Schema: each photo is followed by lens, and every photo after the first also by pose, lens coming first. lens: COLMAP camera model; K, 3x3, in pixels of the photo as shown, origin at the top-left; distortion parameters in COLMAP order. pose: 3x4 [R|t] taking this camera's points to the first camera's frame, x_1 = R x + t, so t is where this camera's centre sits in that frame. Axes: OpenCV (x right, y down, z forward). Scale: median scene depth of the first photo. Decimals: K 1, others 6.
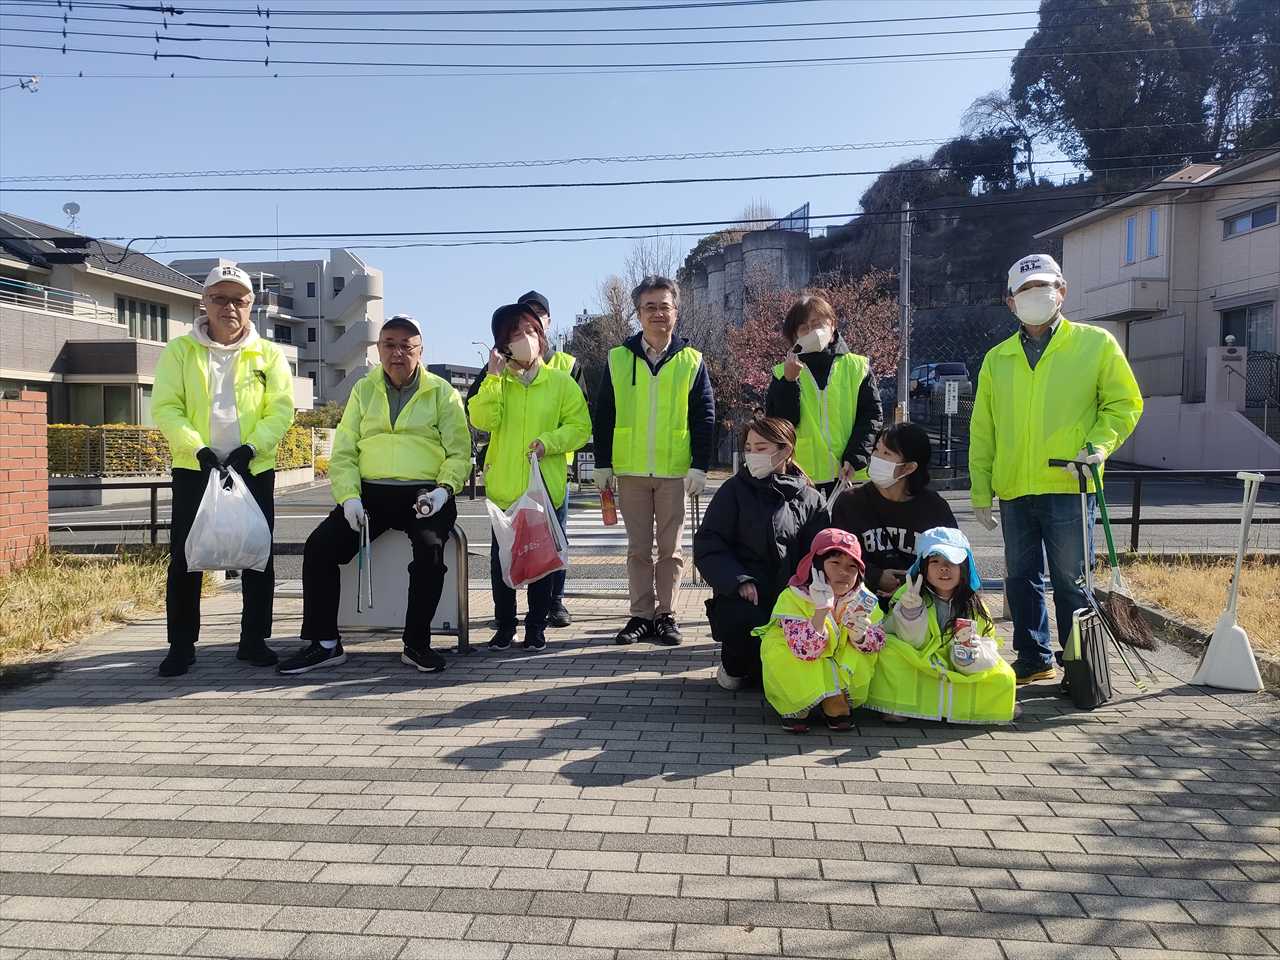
lens RADIAL K [[986.1, 0, 639.5], [0, 986.1, 481.3], [0, 0, 1]] dist [0.071146, -0.030043]
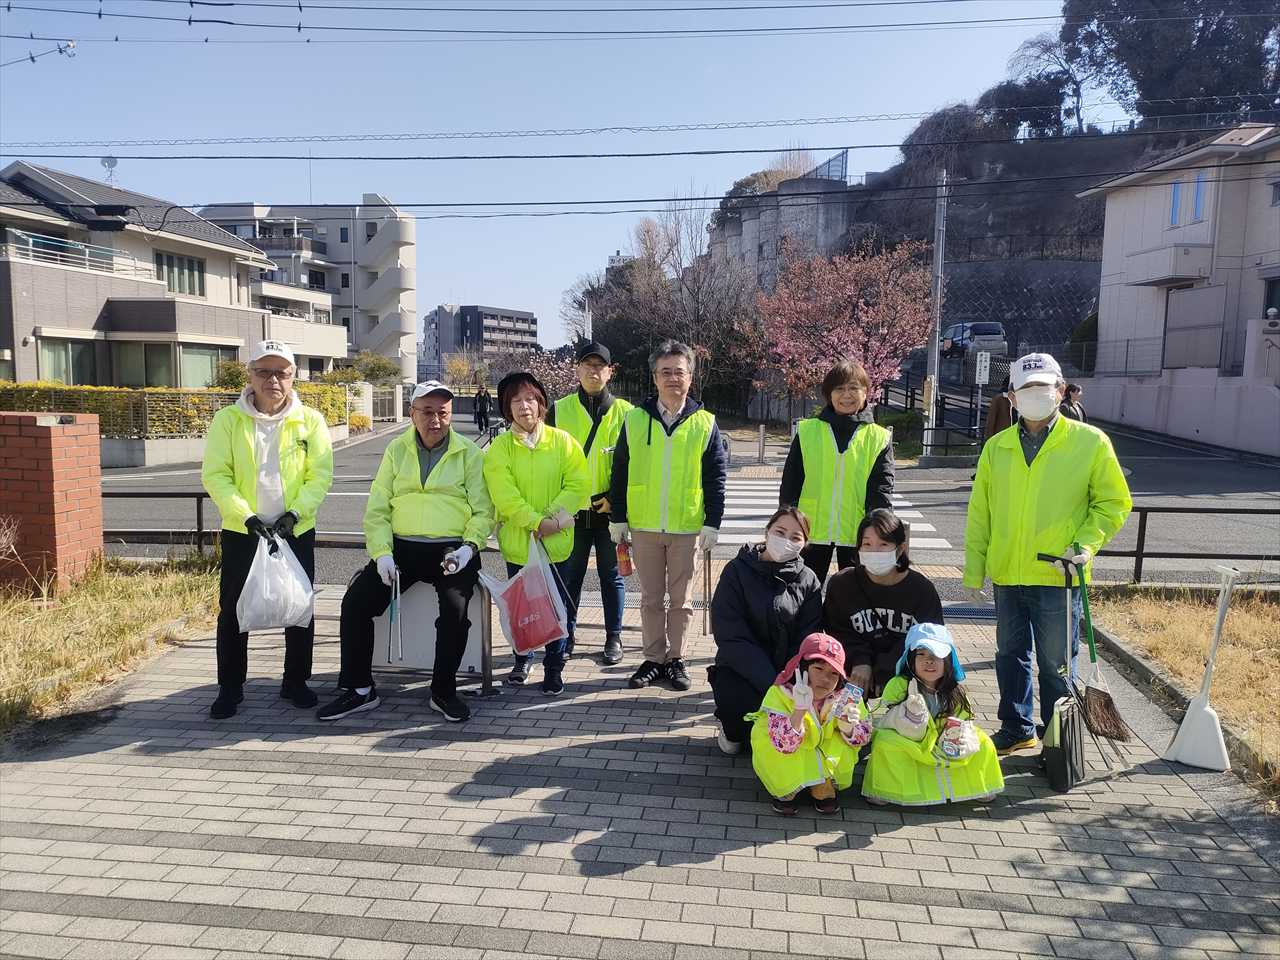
lens RADIAL K [[986.1, 0, 637.2], [0, 986.1, 479.2], [0, 0, 1]] dist [0.071146, -0.030043]
pose [[0.999359, 0.015925, -0.032052, 0.016578], [-0.014285, 0.998608, 0.050783, -0.118585], [0.032816, -0.050293, 0.998195, -0.059485]]
